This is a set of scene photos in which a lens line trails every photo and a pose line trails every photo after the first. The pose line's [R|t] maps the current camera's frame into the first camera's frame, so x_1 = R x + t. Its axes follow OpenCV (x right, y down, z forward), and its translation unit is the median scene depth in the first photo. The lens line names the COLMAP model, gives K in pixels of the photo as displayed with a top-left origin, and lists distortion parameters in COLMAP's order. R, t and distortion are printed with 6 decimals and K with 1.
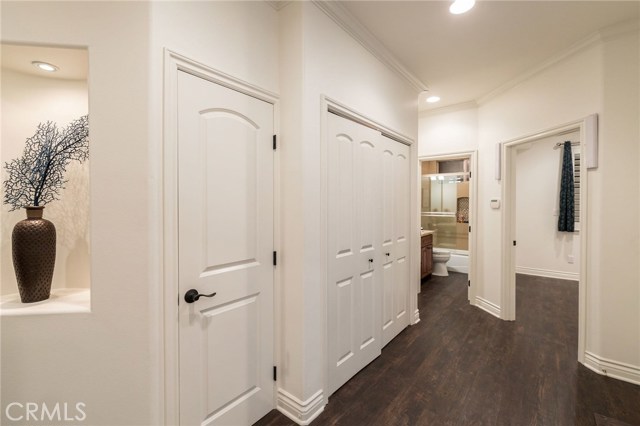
lens RADIAL K [[272.2, 0, 320.0], [0, 272.2, 213.0], [0, 0, 1]] dist [0.000687, -0.000021]
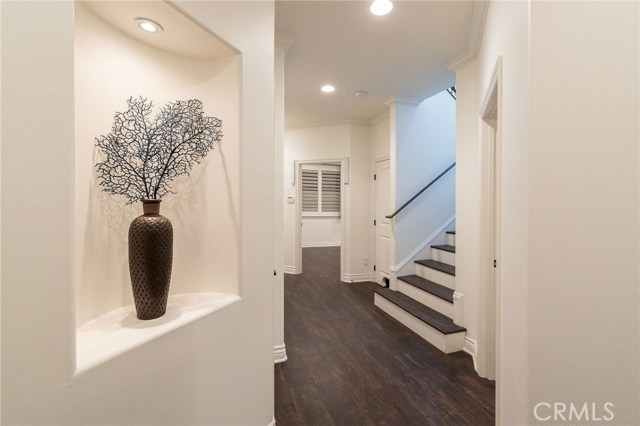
lens RADIAL K [[265.0, 0, 314.5], [0, 265.0, 202.3], [0, 0, 1]] dist [-0.000017, 0.000044]
pose [[0.565238, 0.002317, 0.824925, -0.758557], [0.014126, 0.999822, -0.012488, 0.000882], [-0.824807, 0.018712, 0.565105, 0.075941]]
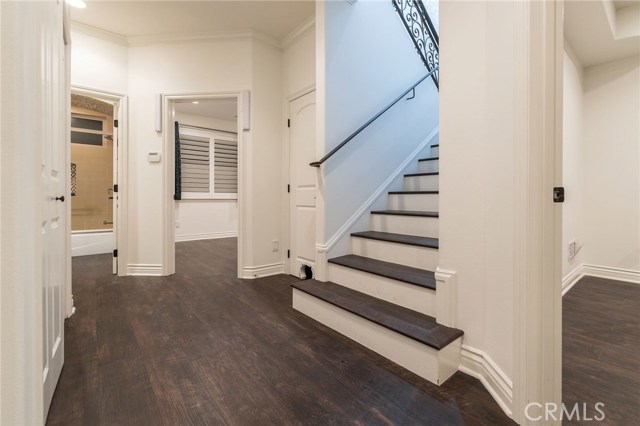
lens RADIAL K [[277.8, 0, 324.2], [0, 277.8, 198.2], [0, 0, 1]] dist [0.000156, 0.000038]
pose [[0.213986, -0.001145, 0.976836, -0.260806], [0.018170, 0.999831, -0.002809, 0.182918], [-0.976668, 0.018350, 0.213970, 0.326251]]
